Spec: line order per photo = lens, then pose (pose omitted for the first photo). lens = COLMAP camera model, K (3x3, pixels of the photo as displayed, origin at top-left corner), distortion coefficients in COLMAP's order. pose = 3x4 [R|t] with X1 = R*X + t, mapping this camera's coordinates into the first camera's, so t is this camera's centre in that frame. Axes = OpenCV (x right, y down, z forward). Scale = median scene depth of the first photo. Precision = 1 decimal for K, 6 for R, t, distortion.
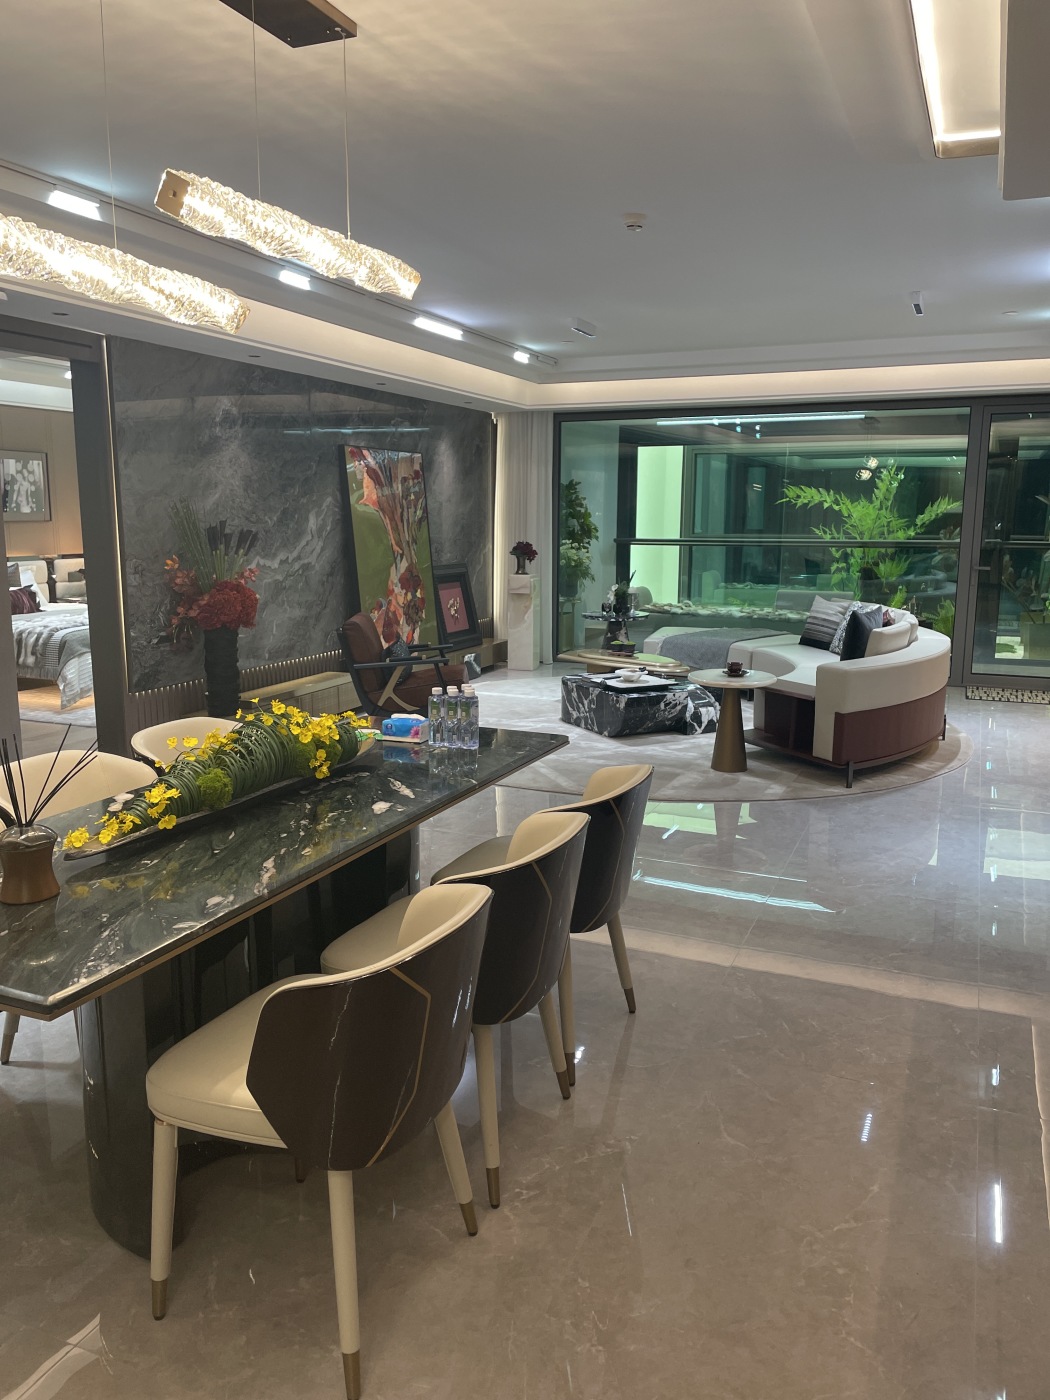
lens RADIAL K [[1050.8, 0, 531.8], [0, 1050.8, 689.6], [0, 0, 1]] dist [0.087974, -0.113599]
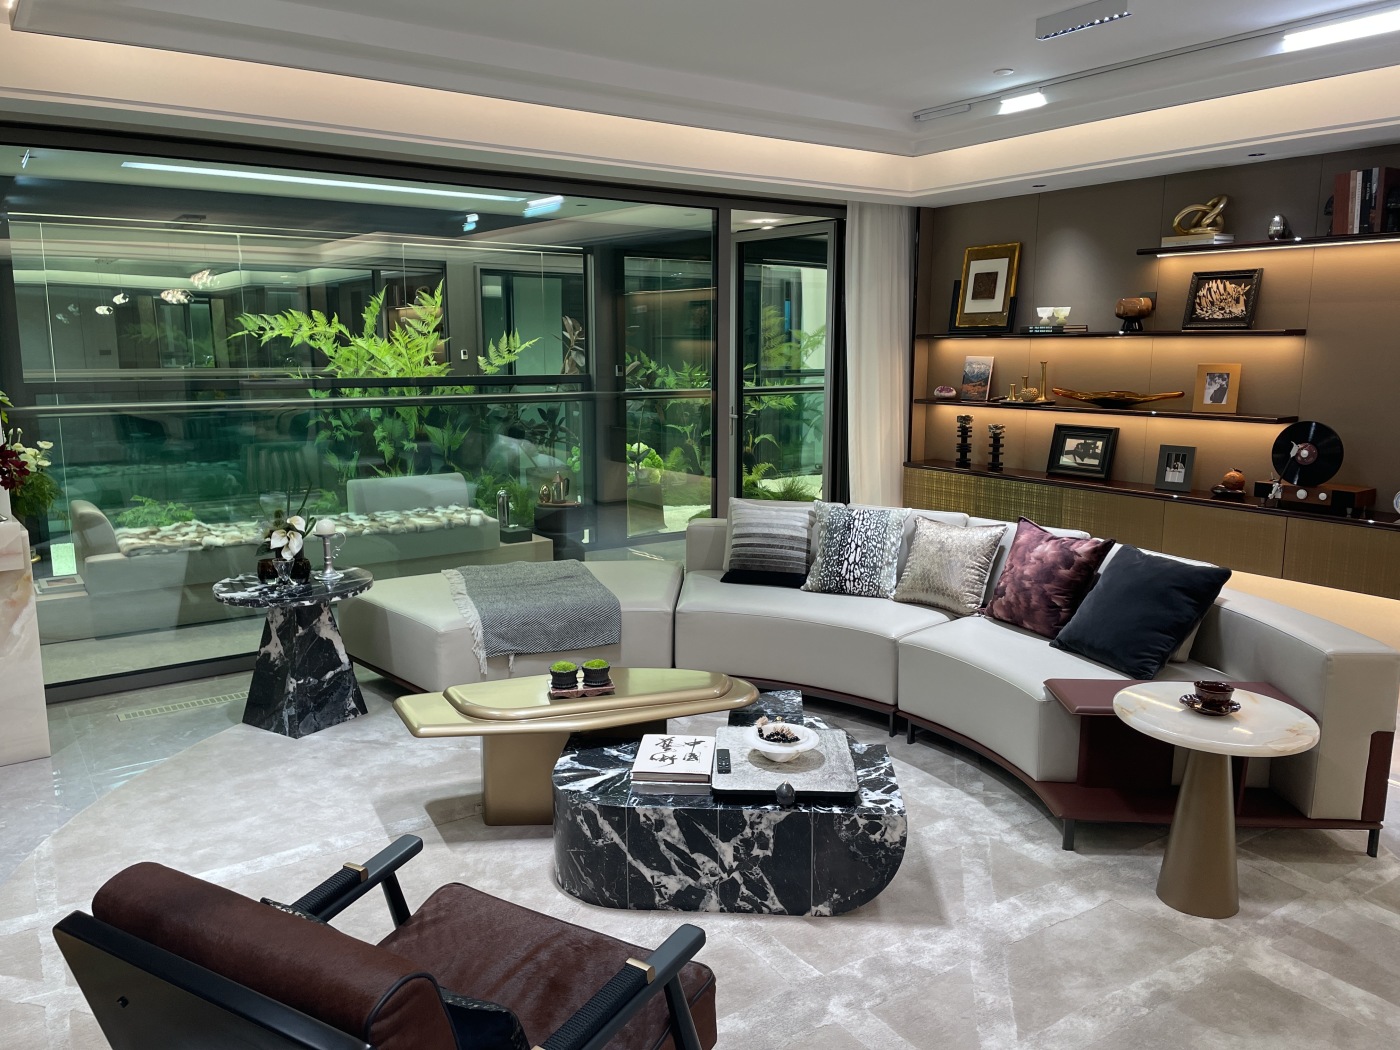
lens RADIAL K [[1050.8, 0, 697.5], [0, 1050.8, 513.7], [0, 0, 1]] dist [0.087974, -0.113599]
pose [[0.532530, -0.139999, 0.834753, -0.311880], [0.144284, 0.986806, 0.073455, -0.165070], [-0.834023, 0.081325, 0.545703, 0.902003]]
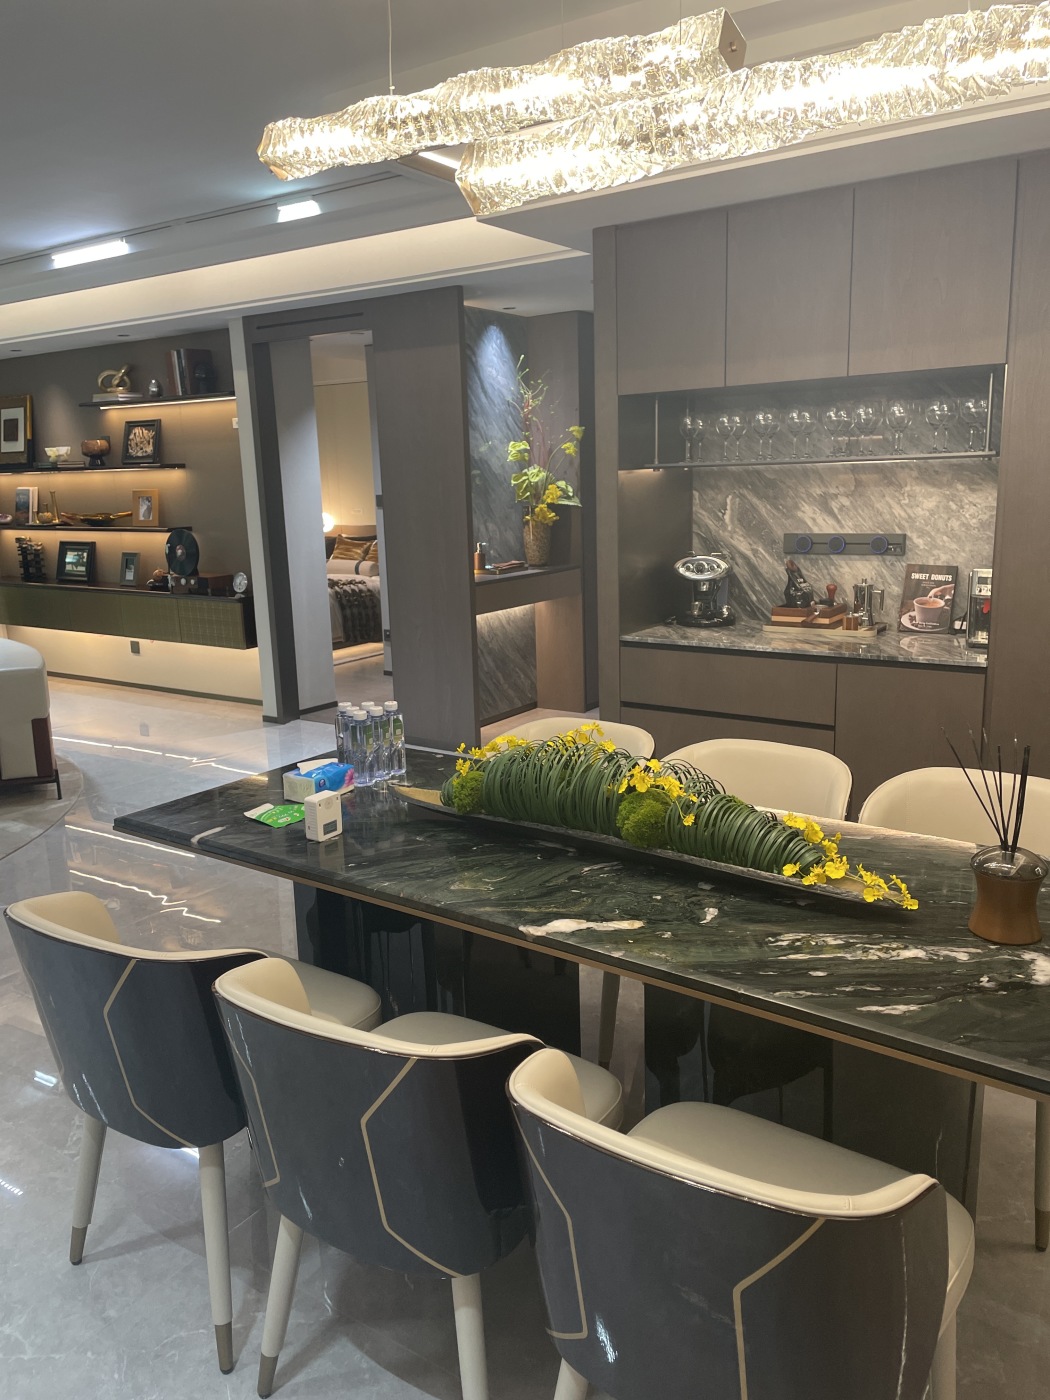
lens RADIAL K [[1050.8, 0, 531.9], [0, 1050.8, 690.7], [0, 0, 1]] dist [0.087974, -0.113599]
pose [[0.193879, -0.208832, 0.958541, -0.426368], [0.192899, 0.966121, 0.171467, -0.066006], [-0.961874, 0.151657, 0.227594, 0.373464]]
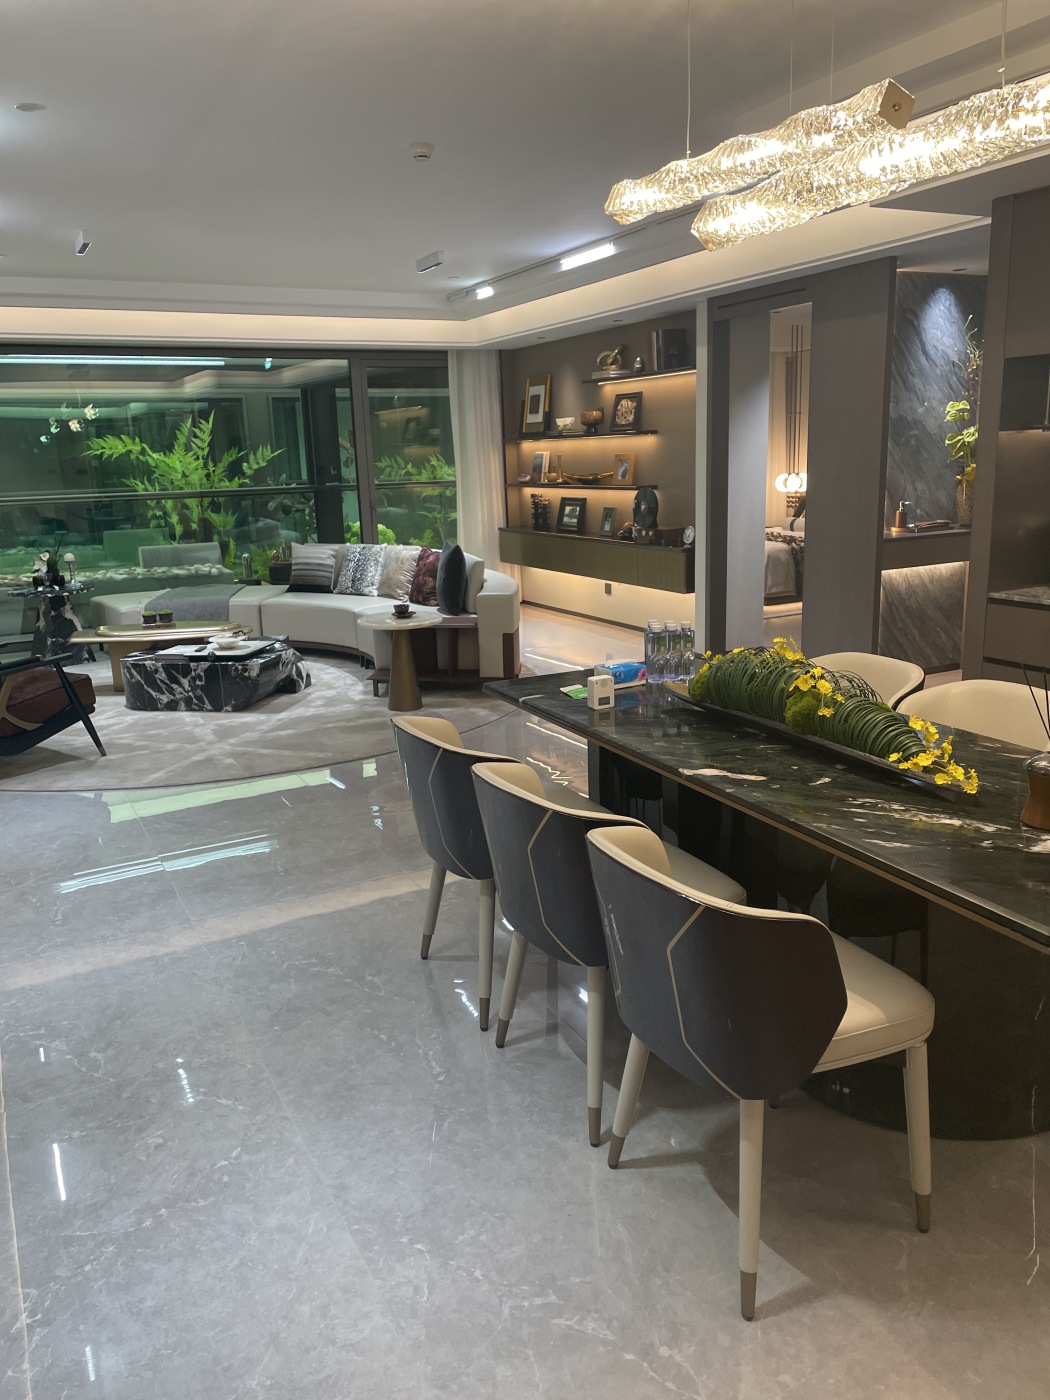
lens RADIAL K [[1050.8, 0, 526.0], [0, 1050.8, 695.3], [0, 0, 1]] dist [0.087974, -0.113599]
pose [[0.637951, -0.199701, 0.743733, -0.496062], [0.165272, 0.978791, 0.121052, -0.041942], [-0.752133, 0.045693, 0.657425, 0.232191]]
